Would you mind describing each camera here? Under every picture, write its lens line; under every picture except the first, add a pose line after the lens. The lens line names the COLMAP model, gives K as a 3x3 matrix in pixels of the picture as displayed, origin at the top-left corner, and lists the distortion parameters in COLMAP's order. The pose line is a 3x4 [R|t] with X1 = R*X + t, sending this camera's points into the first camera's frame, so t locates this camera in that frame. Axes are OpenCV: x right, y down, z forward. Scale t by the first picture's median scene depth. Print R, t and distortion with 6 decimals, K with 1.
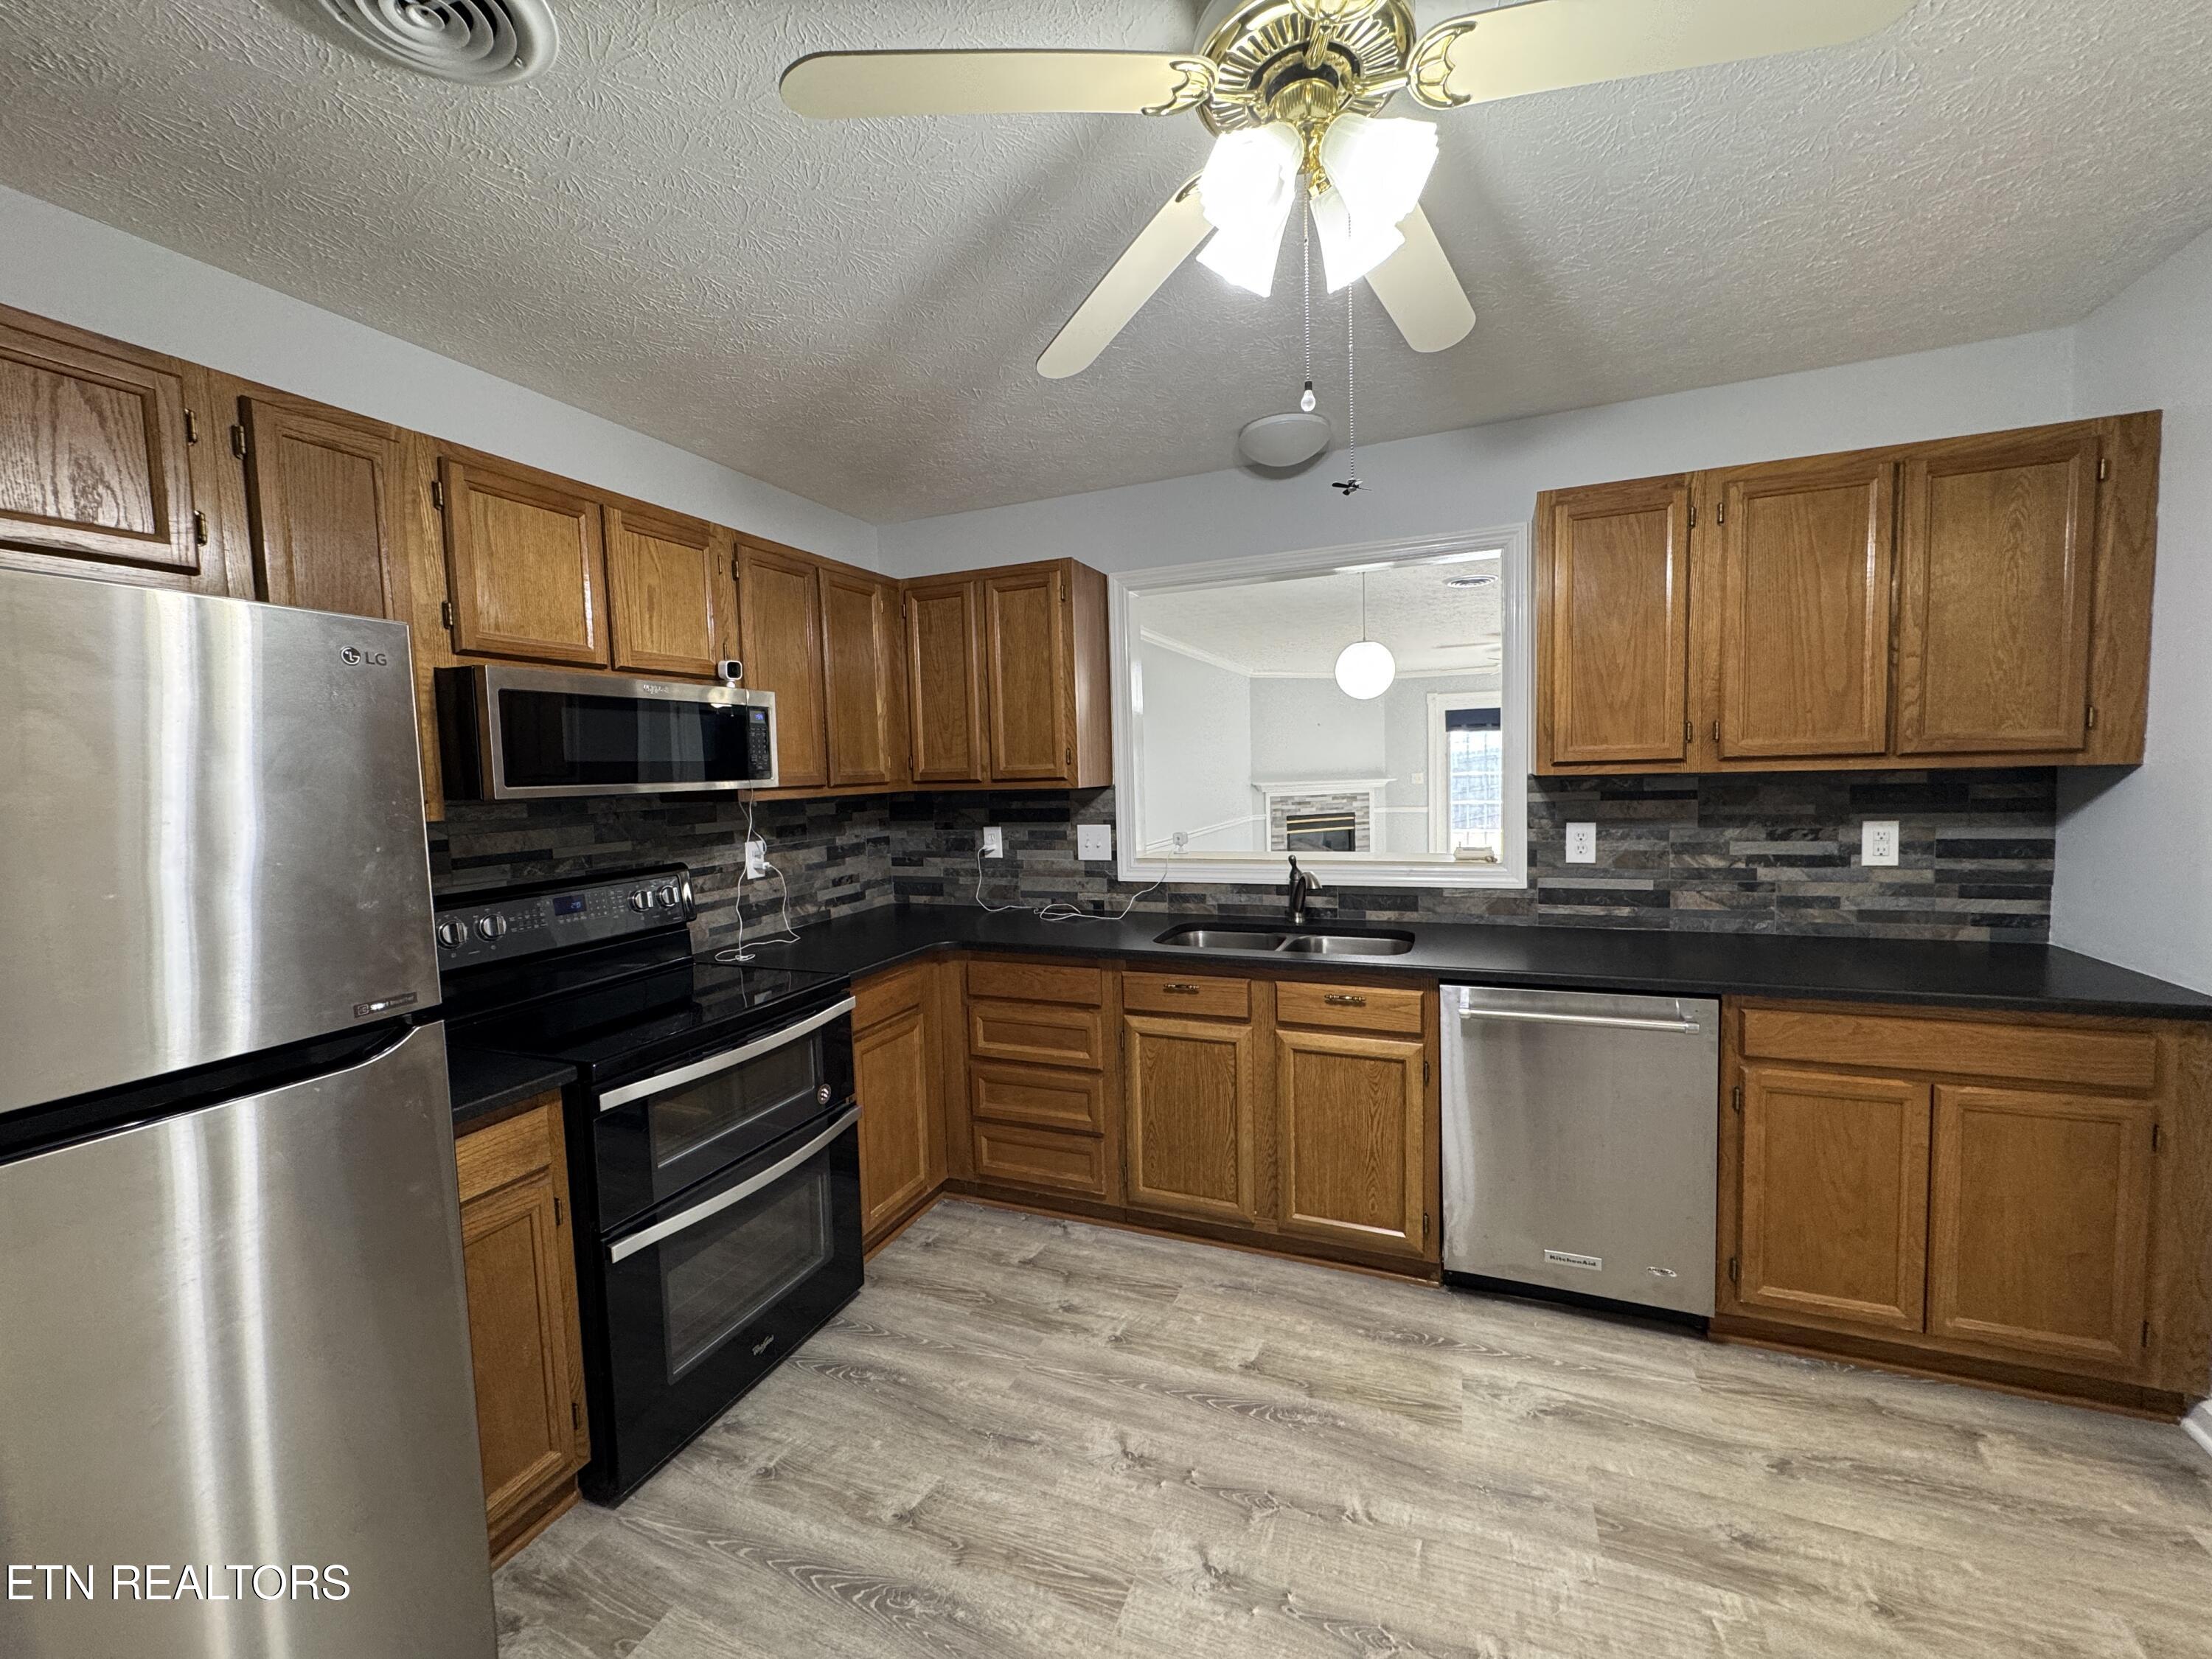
lens RADIAL K [[882.1, 0, 1101.9], [0, 882.1, 828.3], [0, 0, 1]] dist [-0.003725, 0.000154]
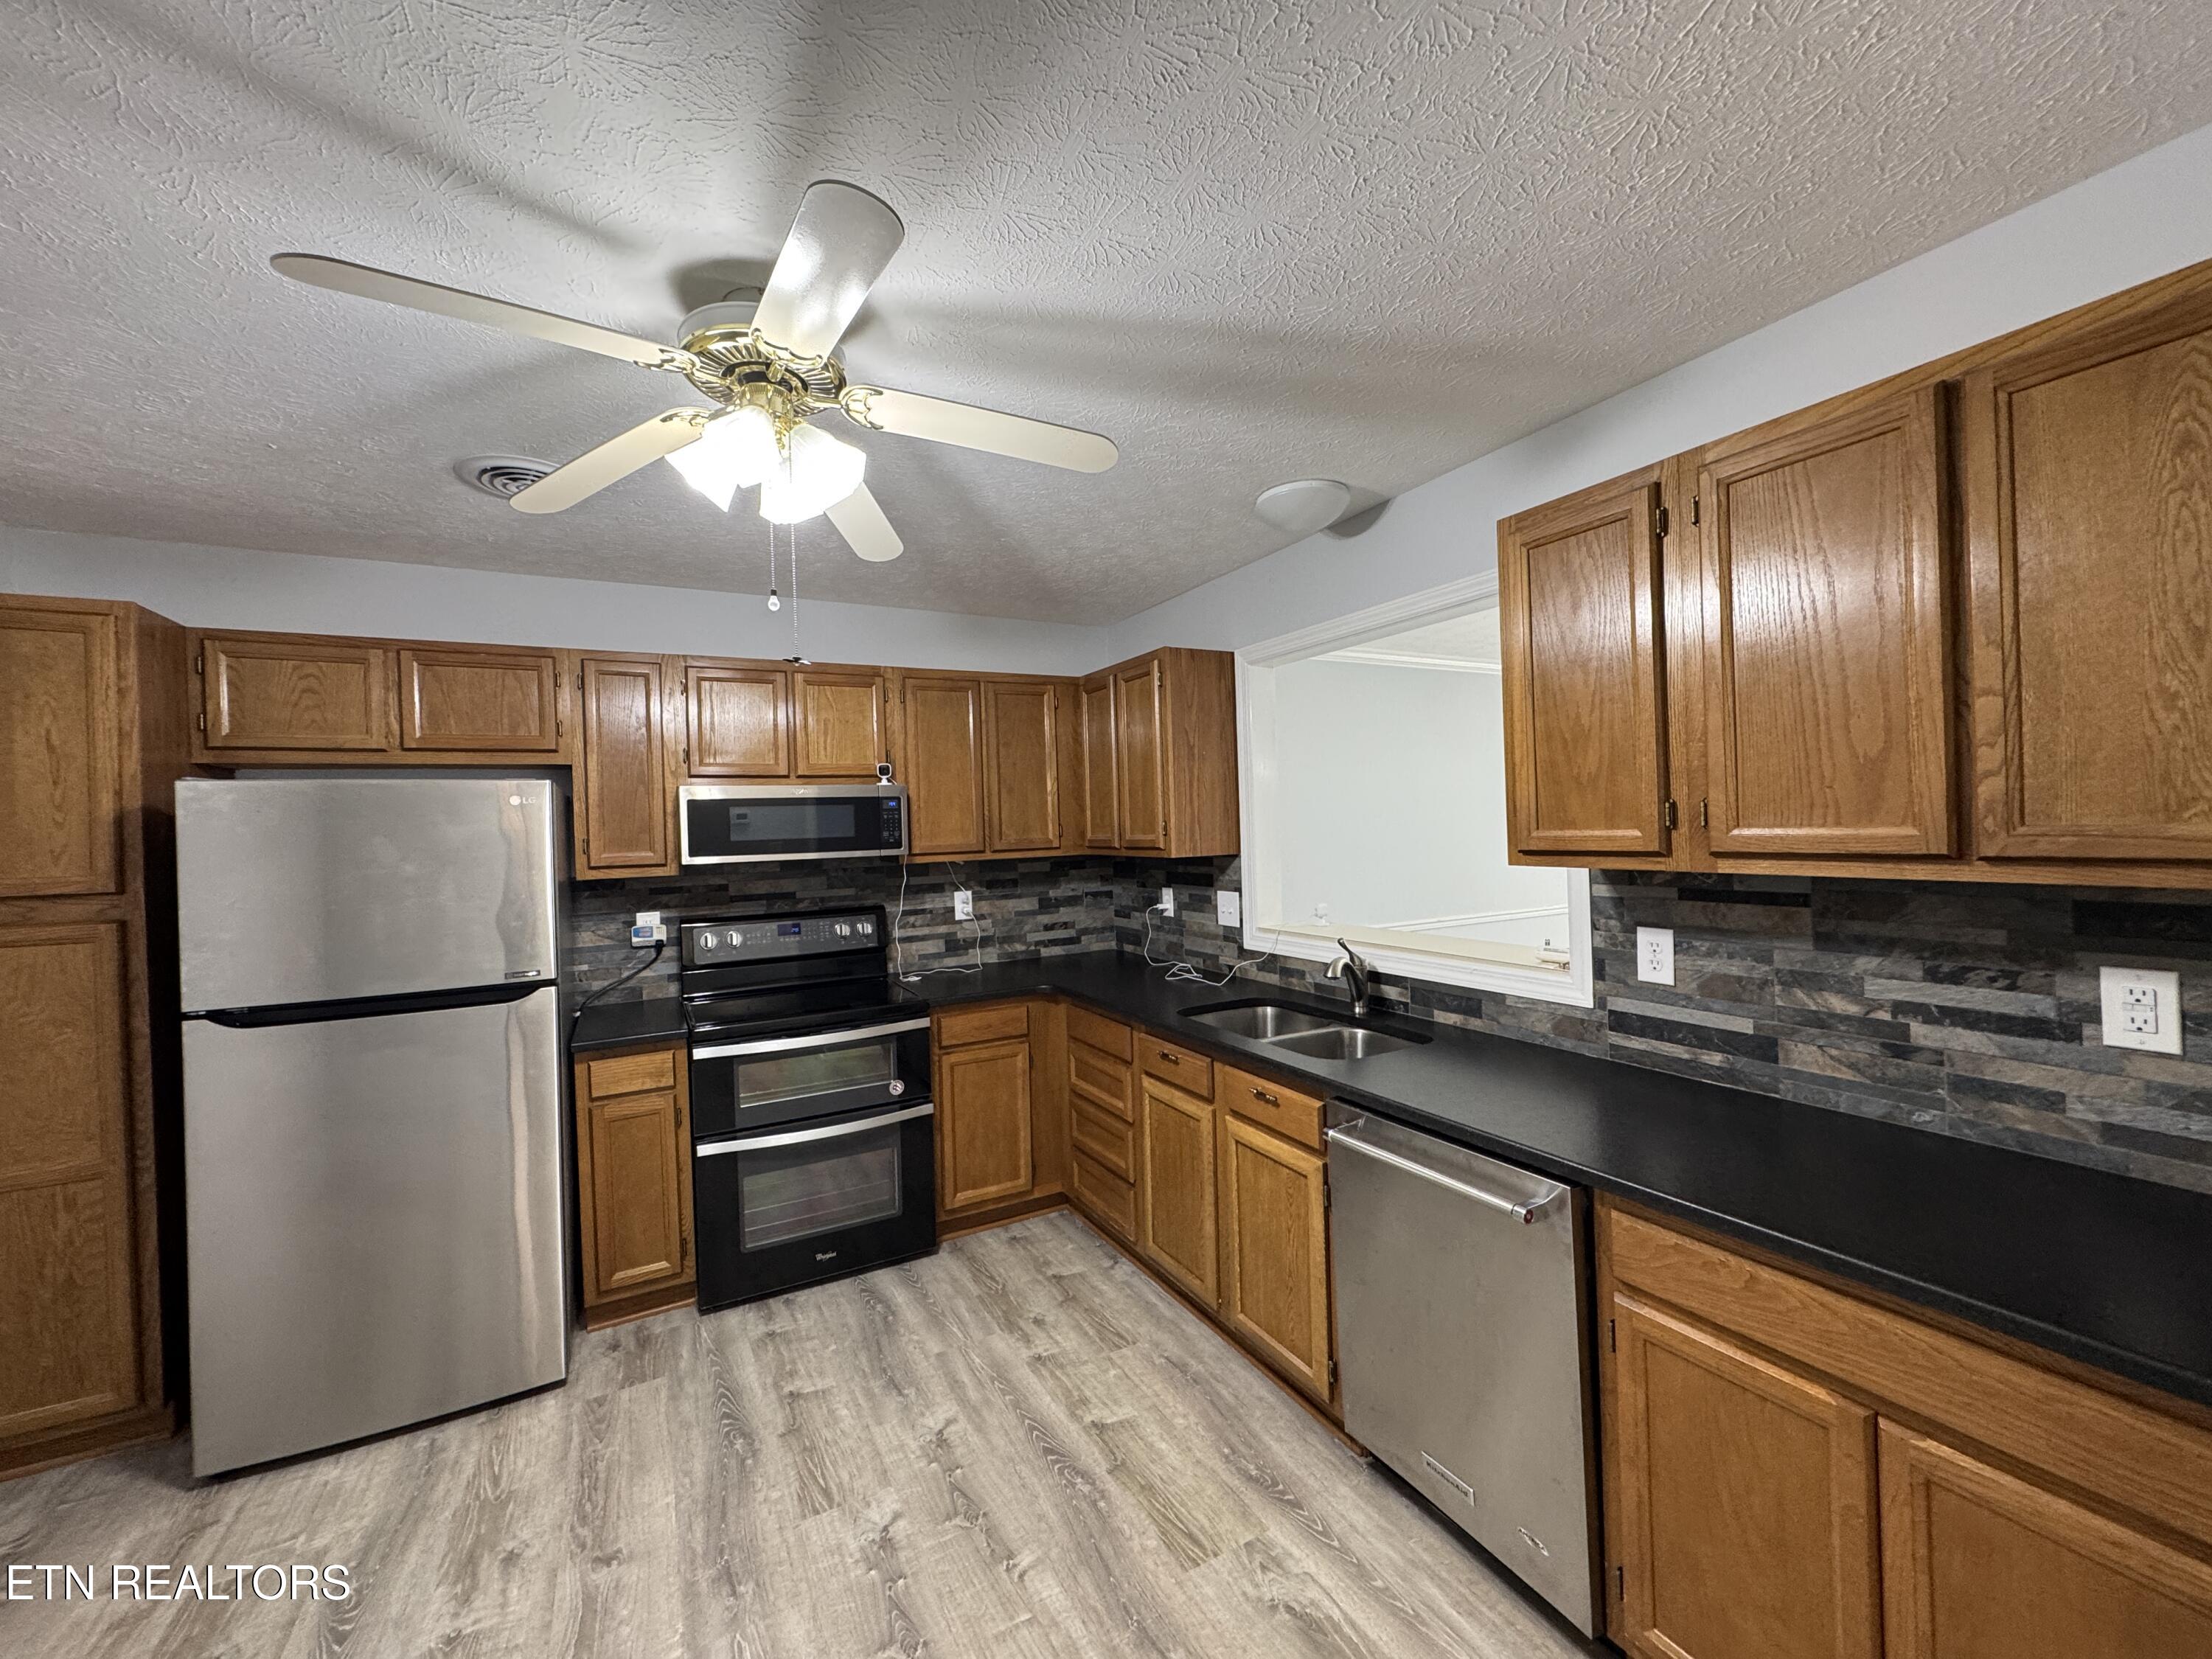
lens RADIAL K [[882.1, 0, 1102.3], [0, 882.1, 826.2], [0, 0, 1]] dist [-0.003725, 0.000154]
pose [[0.771250, 0.007130, -0.636492, 0.721316], [-0.034873, 0.998909, -0.031066, -0.058155], [0.635576, 0.046156, 0.770657, 0.143515]]
